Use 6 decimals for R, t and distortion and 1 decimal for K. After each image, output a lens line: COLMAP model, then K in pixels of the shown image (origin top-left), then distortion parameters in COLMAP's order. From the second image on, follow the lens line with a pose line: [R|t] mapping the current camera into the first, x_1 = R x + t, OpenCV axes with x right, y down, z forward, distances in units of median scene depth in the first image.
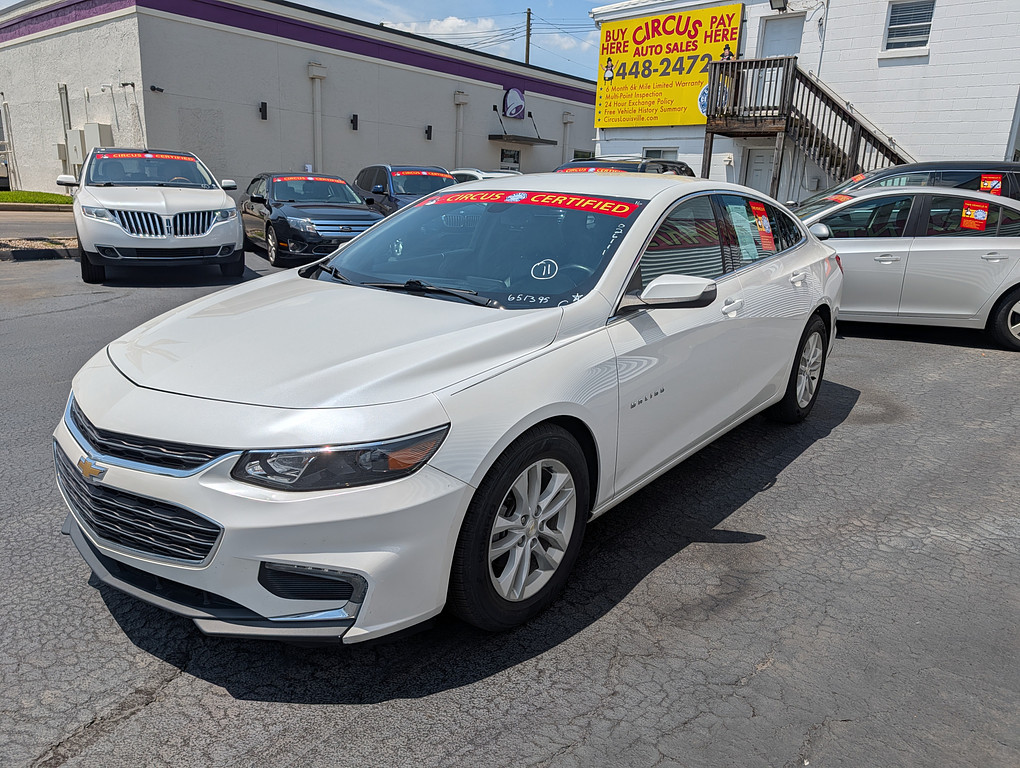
lens RADIAL K [[734.9, 0, 519.1], [0, 734.9, 385.9], [0, 0, 1]] dist [0.007382, -0.005564]
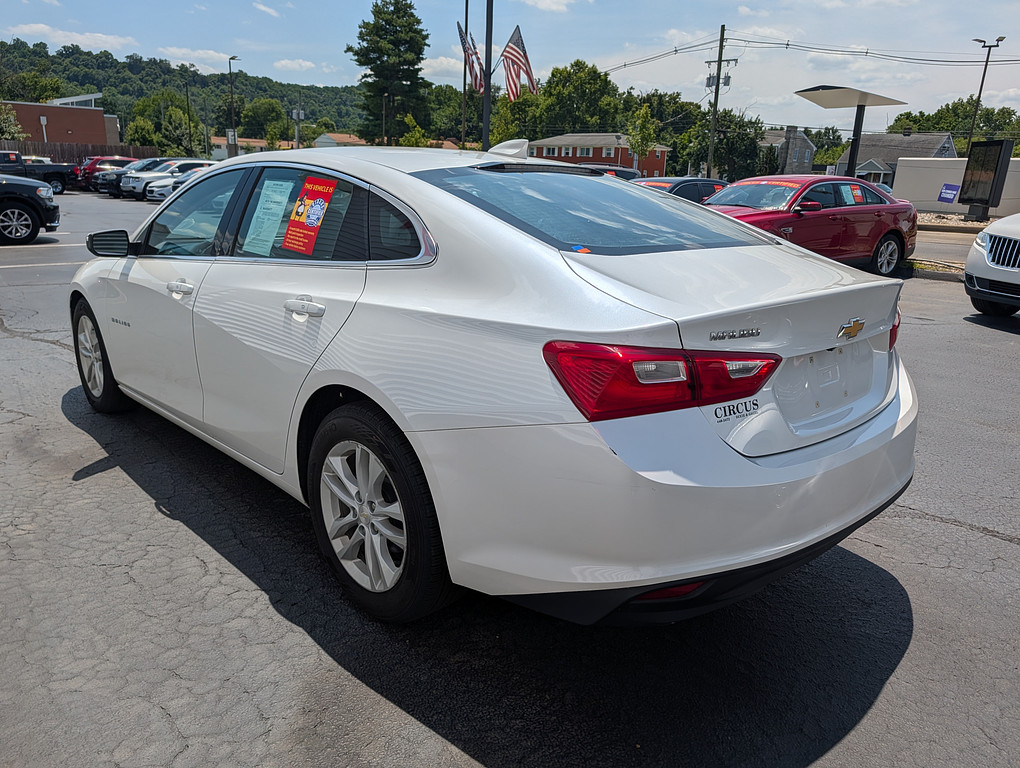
lens RADIAL K [[744.4, 0, 507.1], [0, 744.4, 370.0], [0, 0, 1]] dist [-0.002058, -0.005025]
pose [[-0.149819, 0.207226, -0.966753, 0.961377], [-0.290777, 0.925312, 0.243406, -0.299020], [0.944988, 0.317576, -0.078373, 1.251265]]
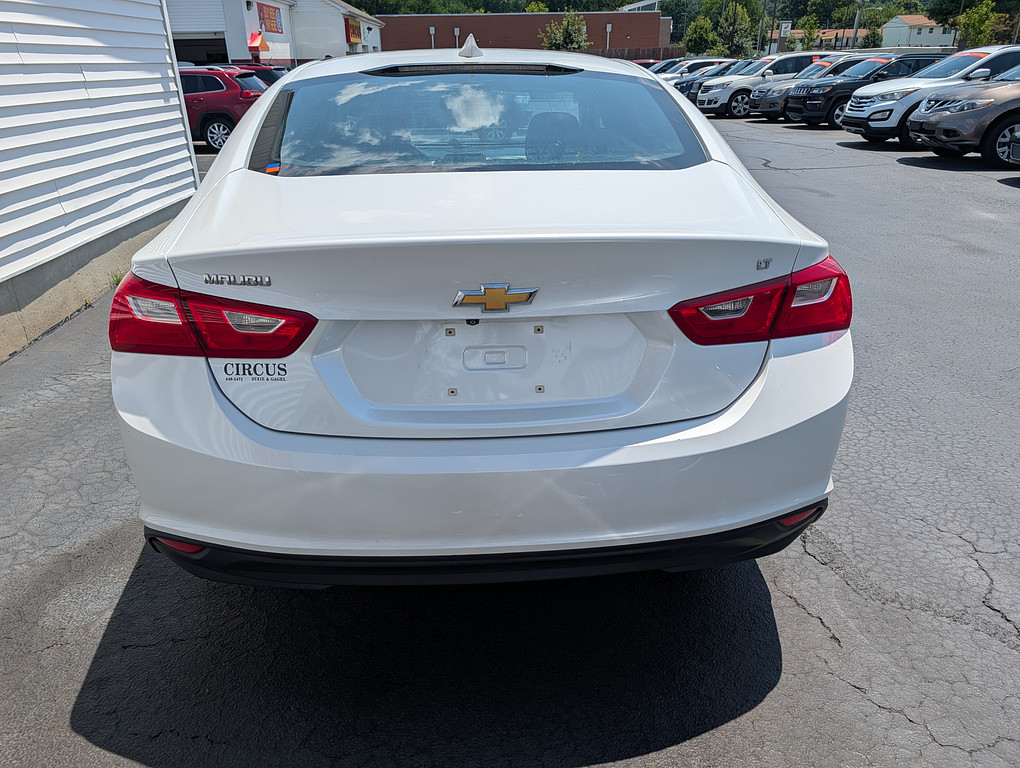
lens RADIAL K [[734.9, 0, 519.1], [0, 734.9, 385.9], [0, 0, 1]] dist [0.007382, -0.005564]
pose [[-0.733356, 0.247242, -0.633293, 0.654707], [-0.183191, 0.825205, 0.534302, -0.426050], [0.654699, 0.507847, -0.559876, 1.654732]]
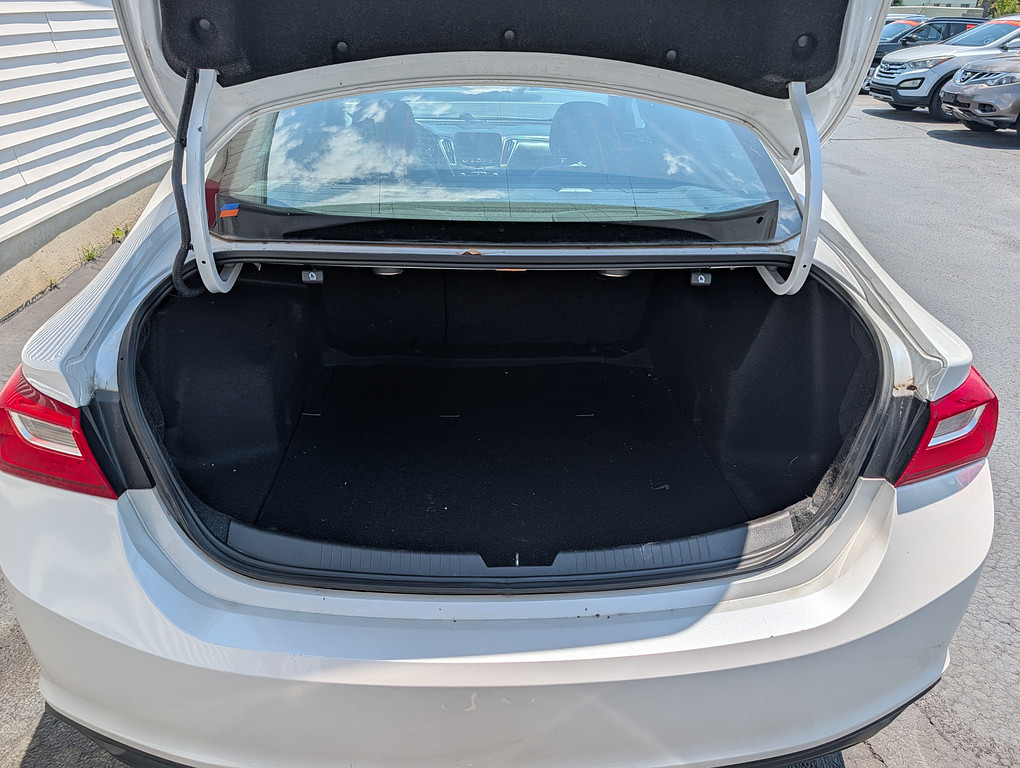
lens RADIAL K [[740.8, 0, 529.8], [0, 740.8, 371.6], [0, 0, 1]] dist [0.003624, -0.004243]
pose [[-0.734446, 0.251369, -0.630399, 0.577690], [-0.215487, 0.794438, 0.567832, -0.432880], [0.643548, 0.552885, -0.529305, 1.545202]]
